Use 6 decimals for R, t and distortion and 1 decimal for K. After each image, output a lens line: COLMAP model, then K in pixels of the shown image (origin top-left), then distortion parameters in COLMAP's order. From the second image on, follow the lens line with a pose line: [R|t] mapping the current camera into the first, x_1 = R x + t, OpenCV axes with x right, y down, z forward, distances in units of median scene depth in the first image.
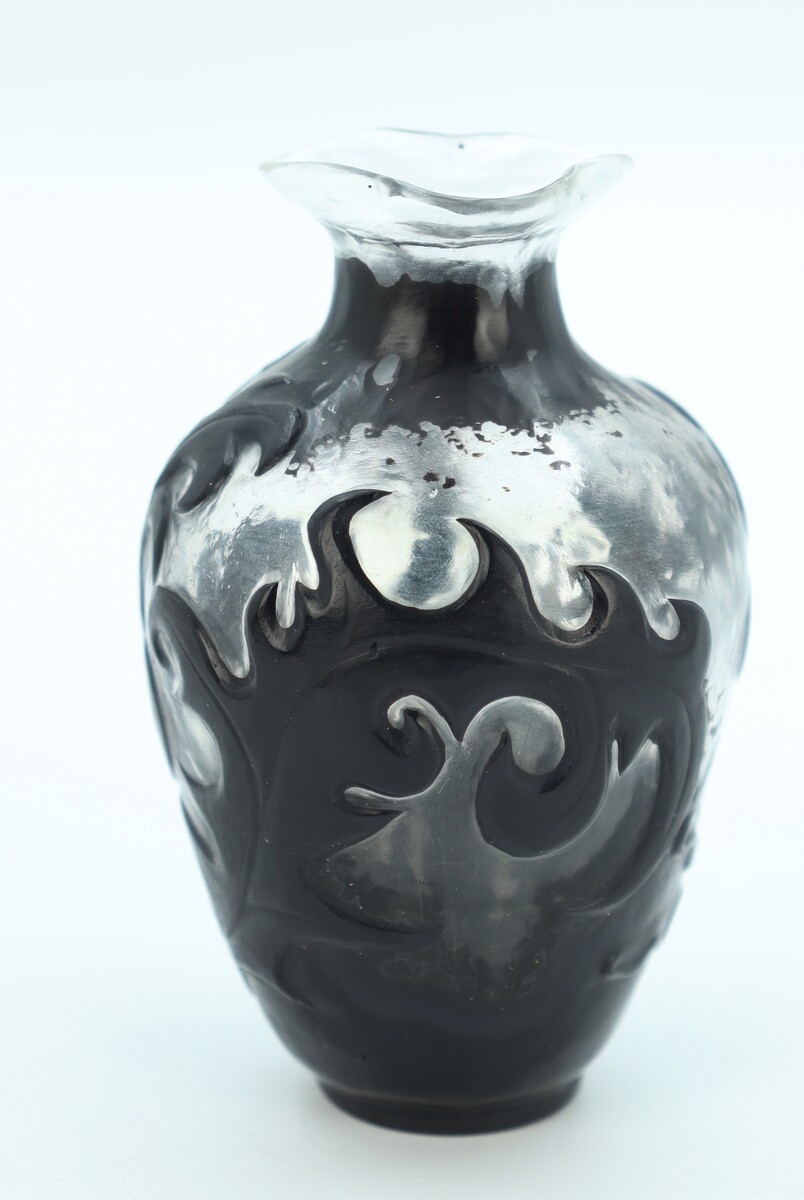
lens RADIAL K [[3574.3, 0, 402.0], [0, 3574.3, 600.0], [0, 0, 1]] dist [0.014728, 0.654560]
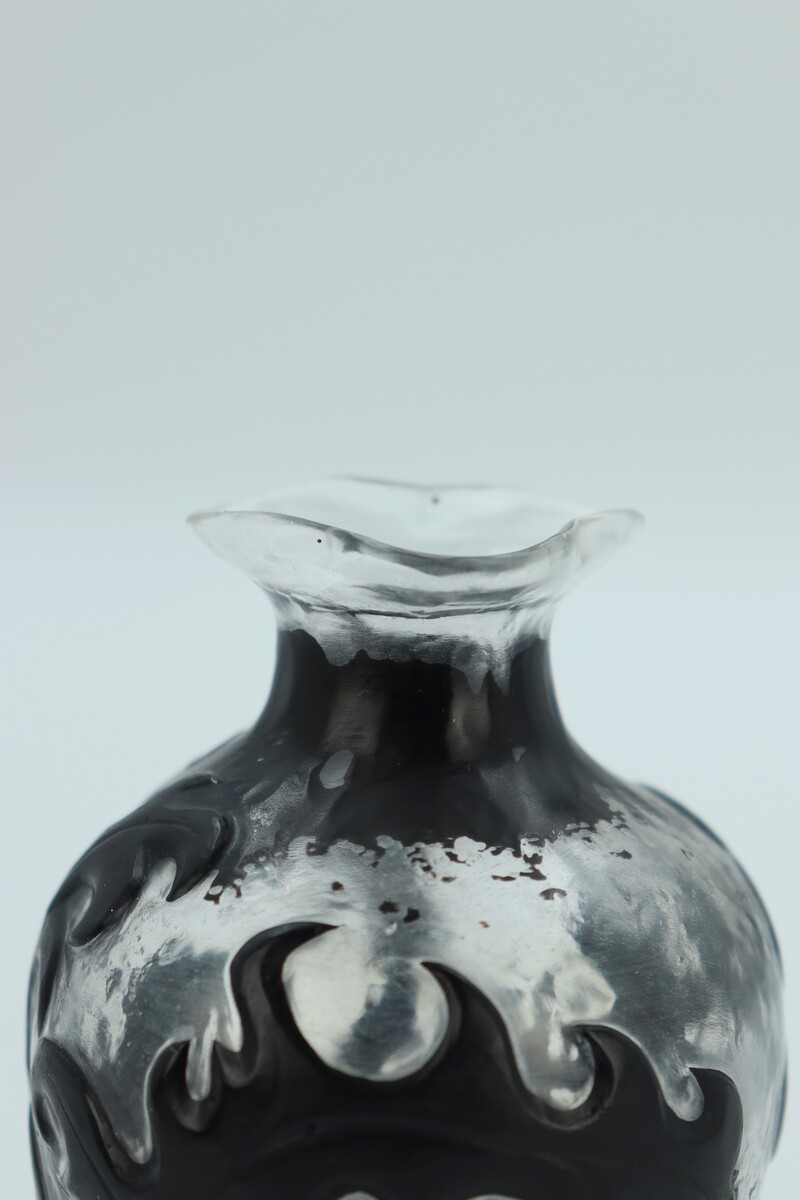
lens RADIAL K [[3114.0, 0, 400.0], [0, 3114.0, 600.0], [0, 0, 1]] dist [0.164596, 0.427632]
pose [[0.999874, 0.015878, -0.000583, 0.009746], [-0.015837, 0.993052, -0.116603, -0.021202], [-0.001272, 0.116598, 0.993178, 0.307126]]
